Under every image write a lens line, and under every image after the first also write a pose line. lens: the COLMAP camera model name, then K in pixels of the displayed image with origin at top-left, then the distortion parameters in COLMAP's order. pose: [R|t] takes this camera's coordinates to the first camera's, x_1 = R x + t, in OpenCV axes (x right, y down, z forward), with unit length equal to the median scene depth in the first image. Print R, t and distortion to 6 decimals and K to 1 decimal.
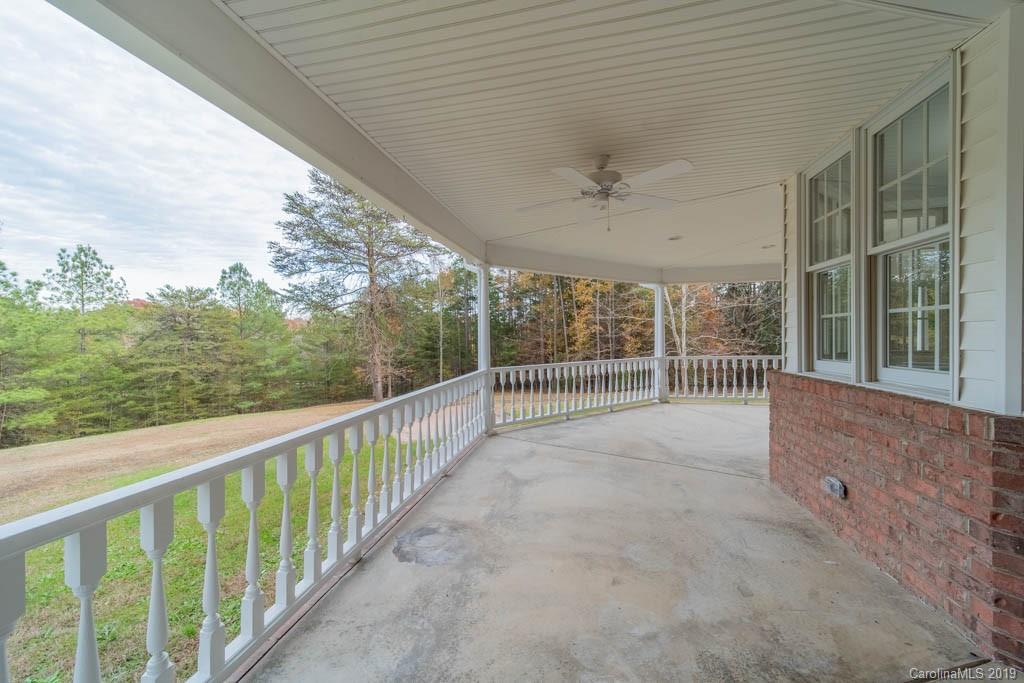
lens RADIAL K [[362.8, 0, 512.0], [0, 362.8, 341.5], [0, 0, 1]] dist [0.007537, -0.000066]
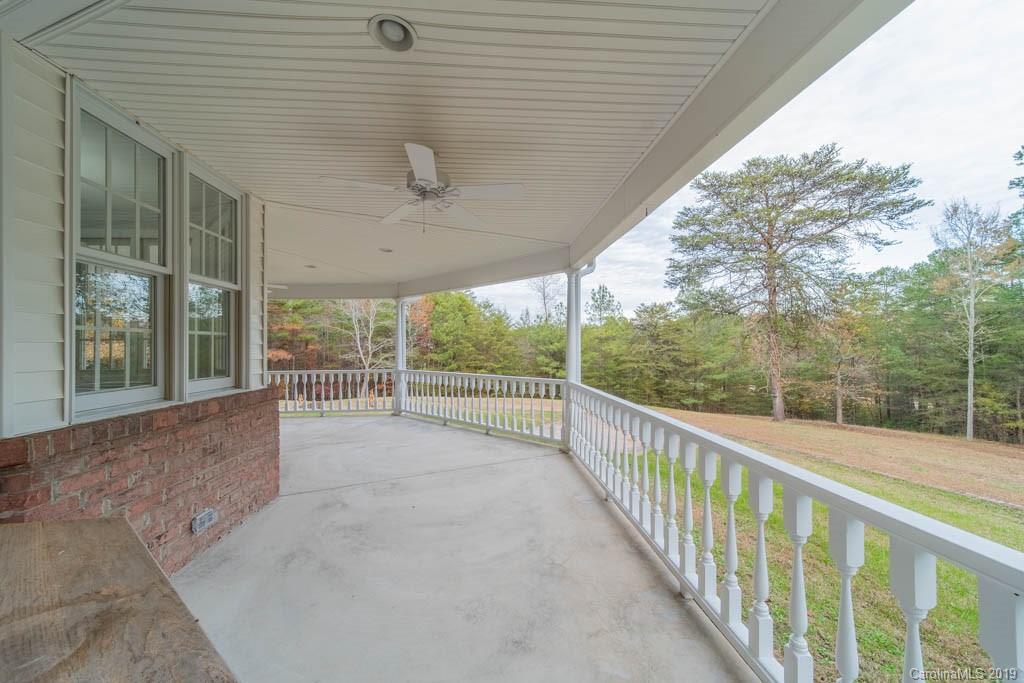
lens RADIAL K [[362.8, 0, 512.0], [0, 362.8, 341.5], [0, 0, 1]] dist [0.007537, -0.000066]
pose [[0.281998, 0.001060, -0.959415, 0.282555], [-0.010212, 0.999946, -0.001897, -0.007006], [0.959361, 0.010333, 0.281993, 0.205267]]
